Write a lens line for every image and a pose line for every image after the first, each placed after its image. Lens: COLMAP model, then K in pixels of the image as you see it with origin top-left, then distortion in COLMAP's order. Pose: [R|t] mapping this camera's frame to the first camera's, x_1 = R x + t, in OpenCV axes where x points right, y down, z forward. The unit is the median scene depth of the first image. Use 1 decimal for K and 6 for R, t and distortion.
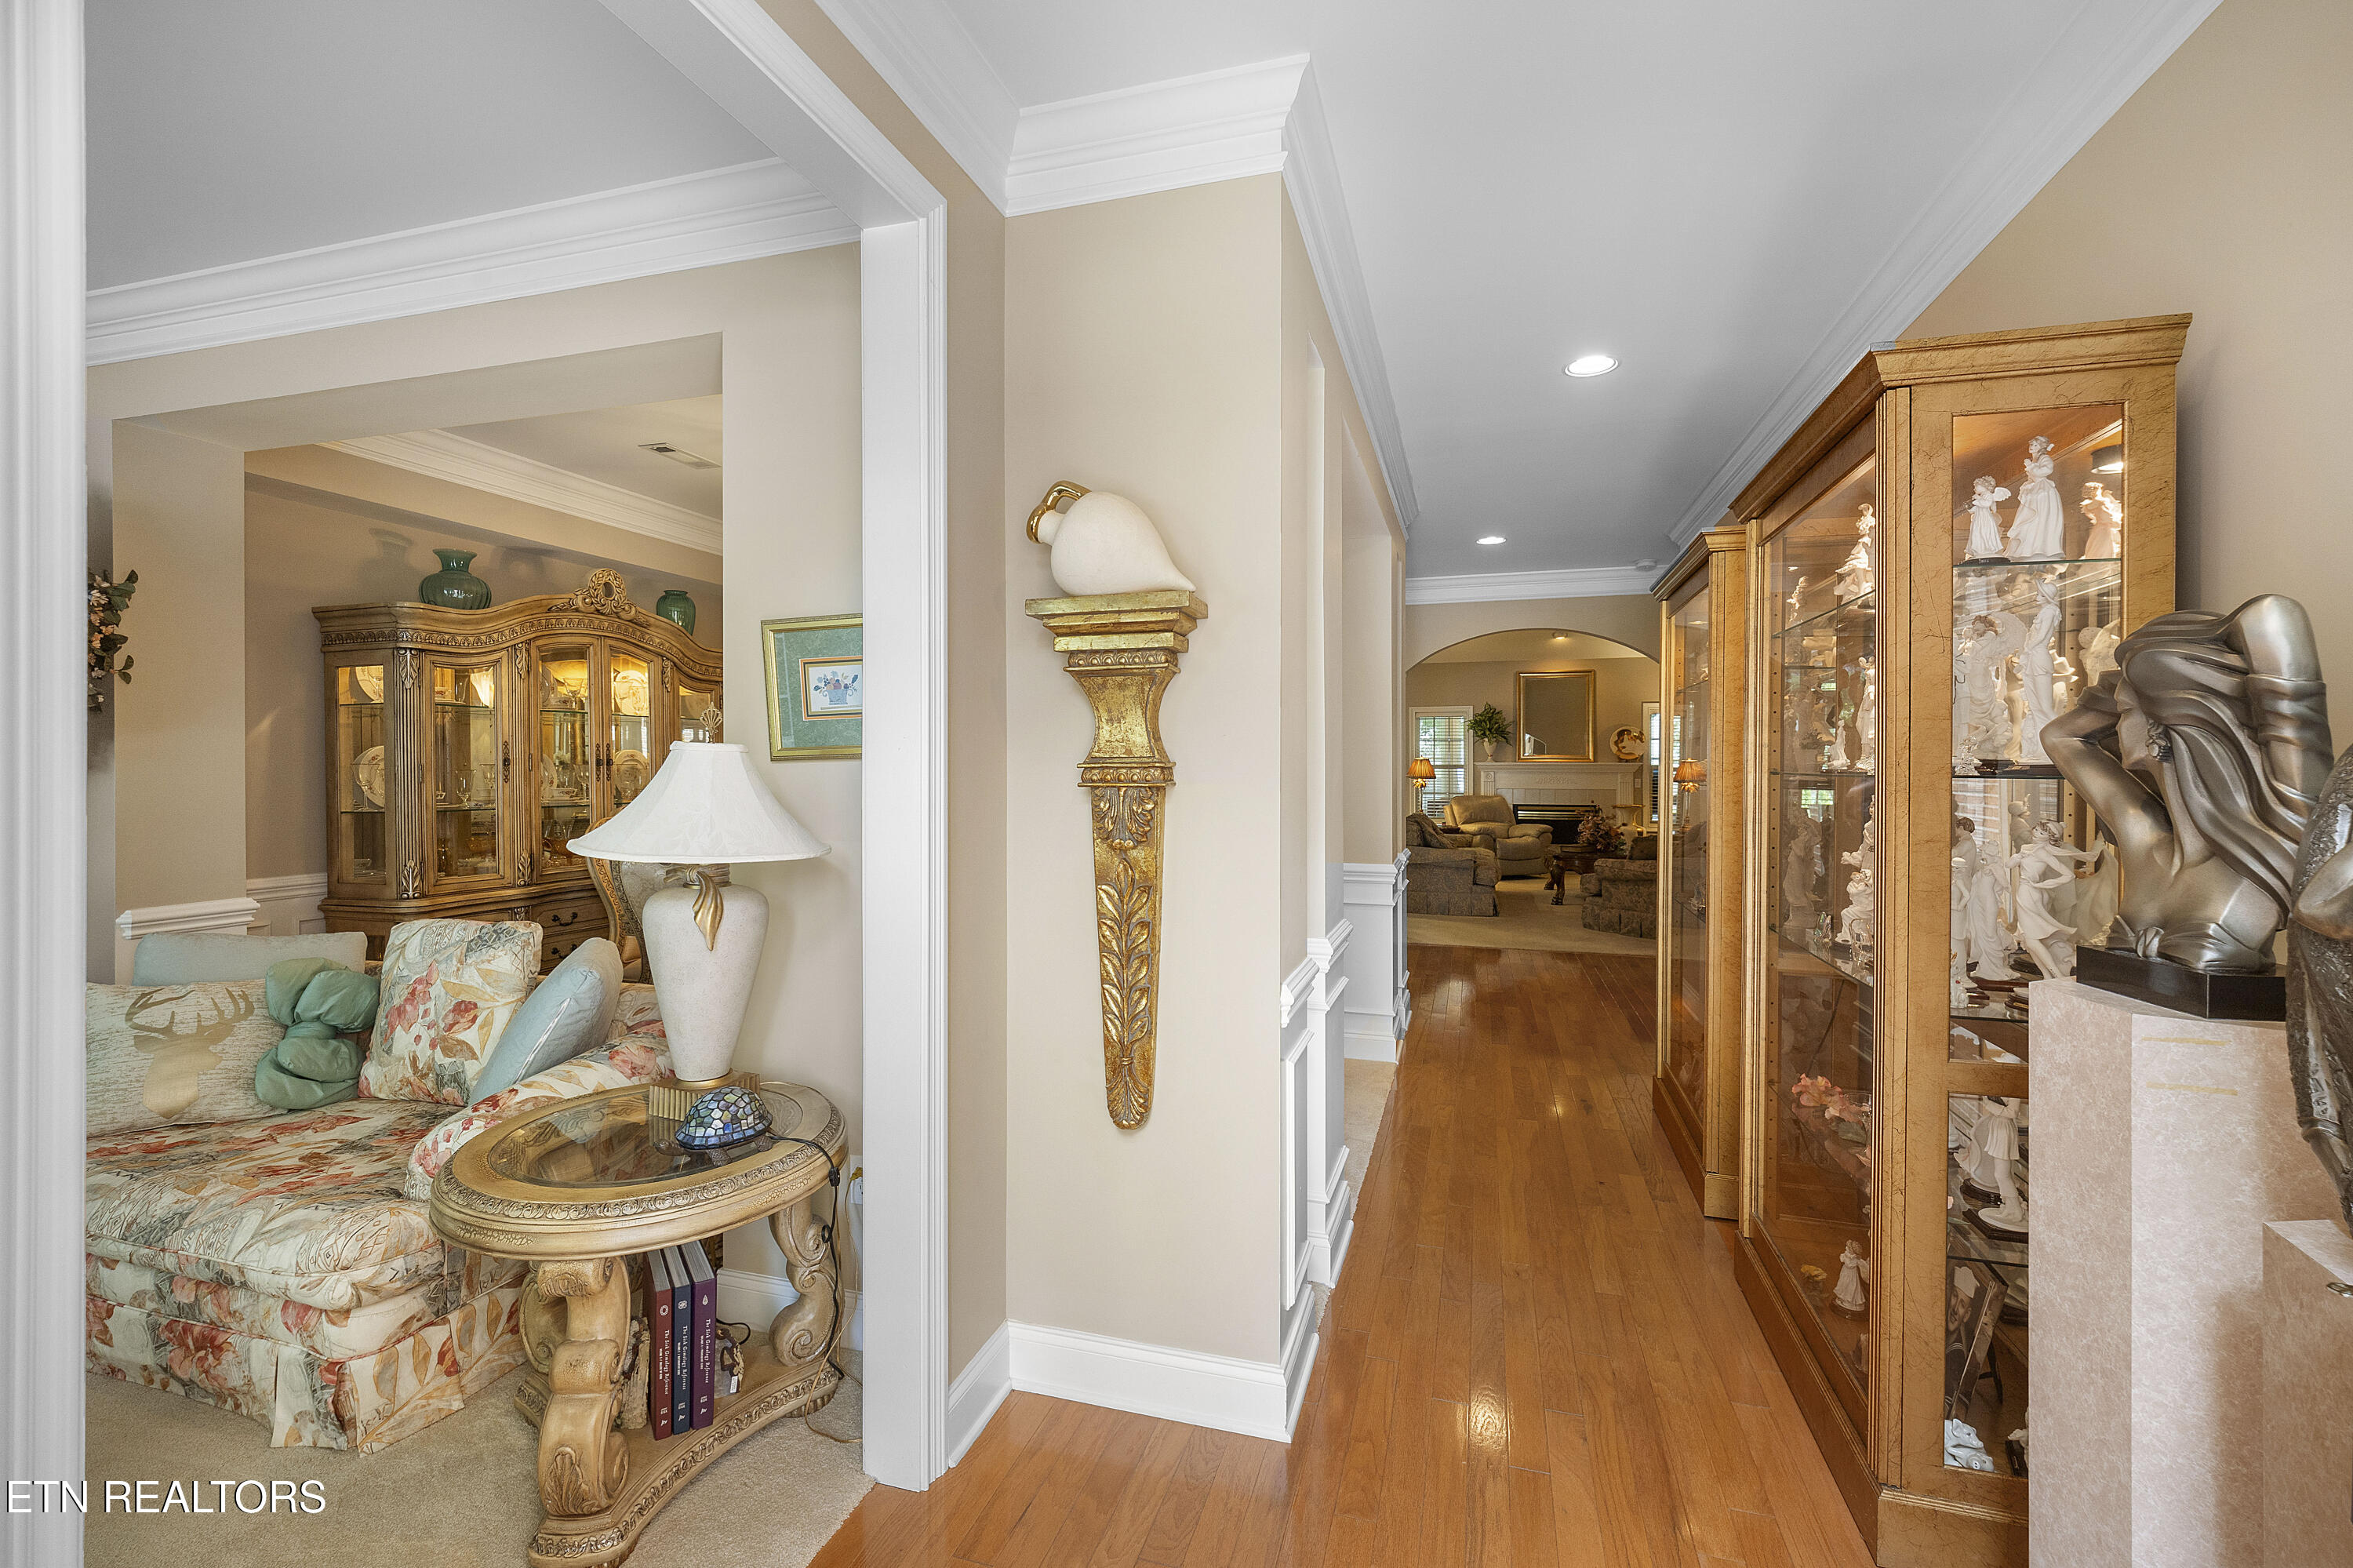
lens RADIAL K [[1023.3, 0, 1172.0], [0, 1023.3, 778.3], [0, 0, 1]] dist [-0.001837, 0.000298]
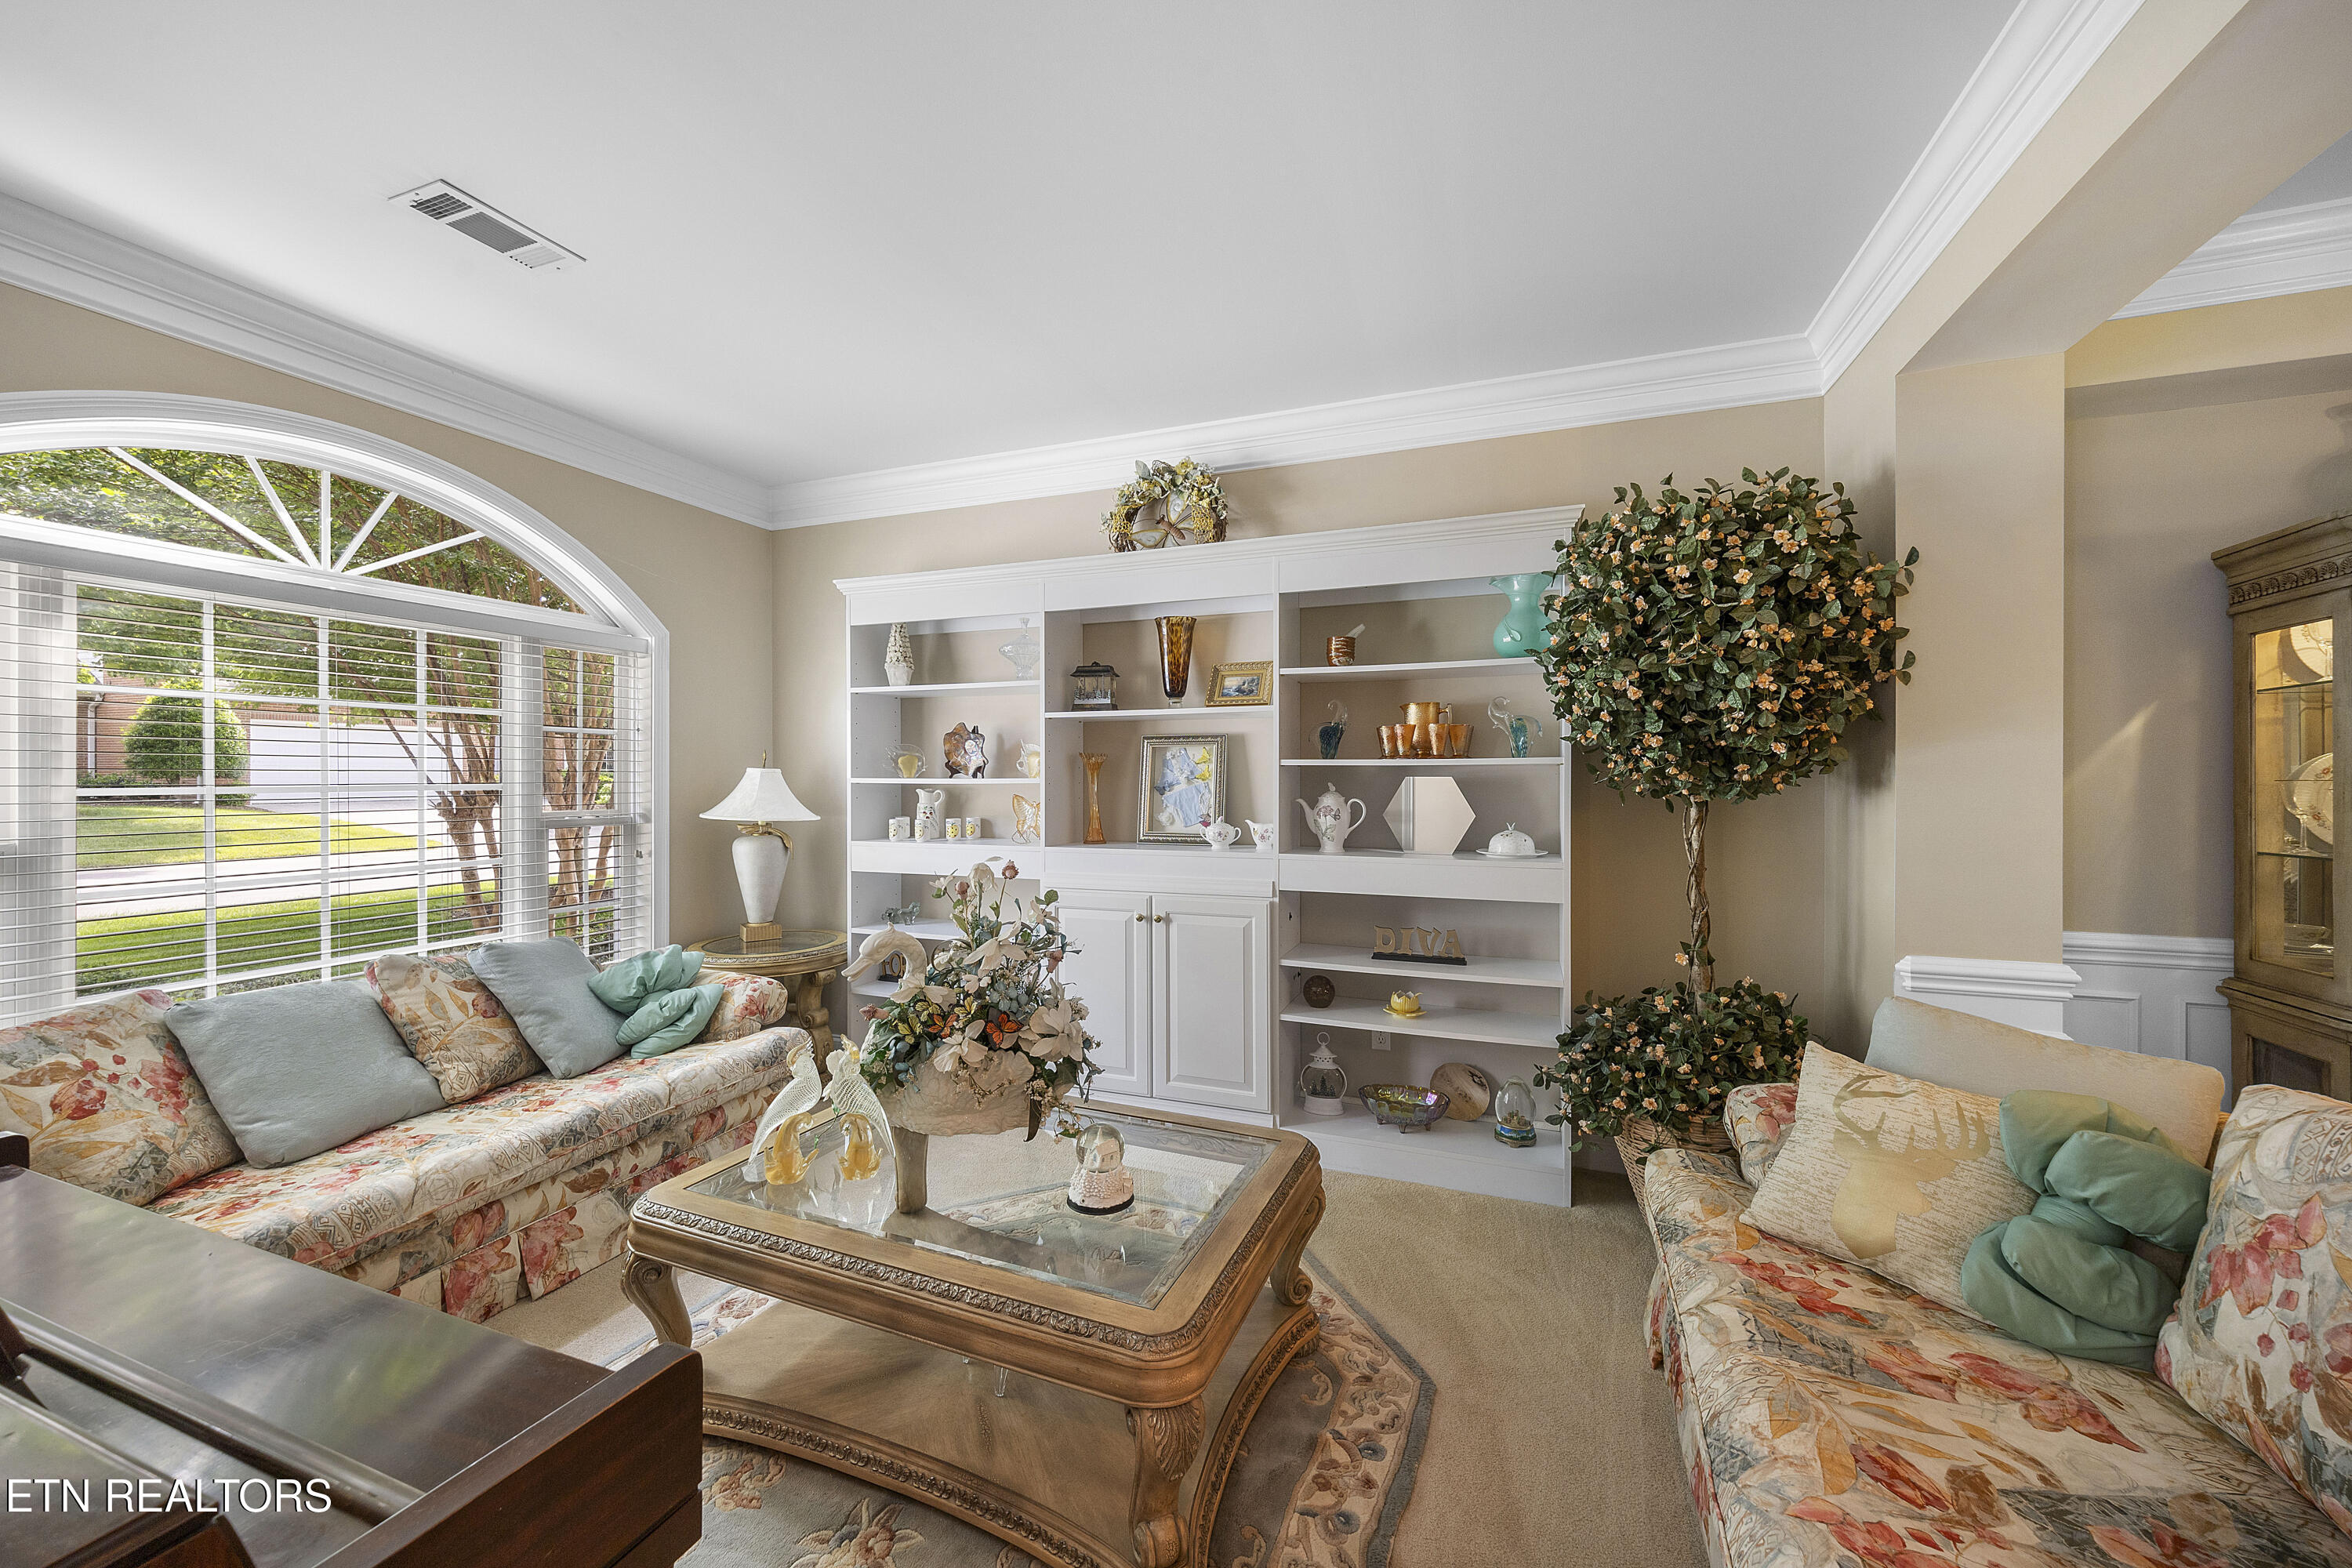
lens RADIAL K [[907.1, 0, 1169.7], [0, 907.1, 786.1], [0, 0, 1]] dist [-0.002625, 0.000855]
pose [[-0.069415, 0.005901, -0.997570, -0.263776], [-0.009408, 0.999934, 0.006570, -0.010780], [0.997543, 0.009841, -0.069355, 0.493262]]
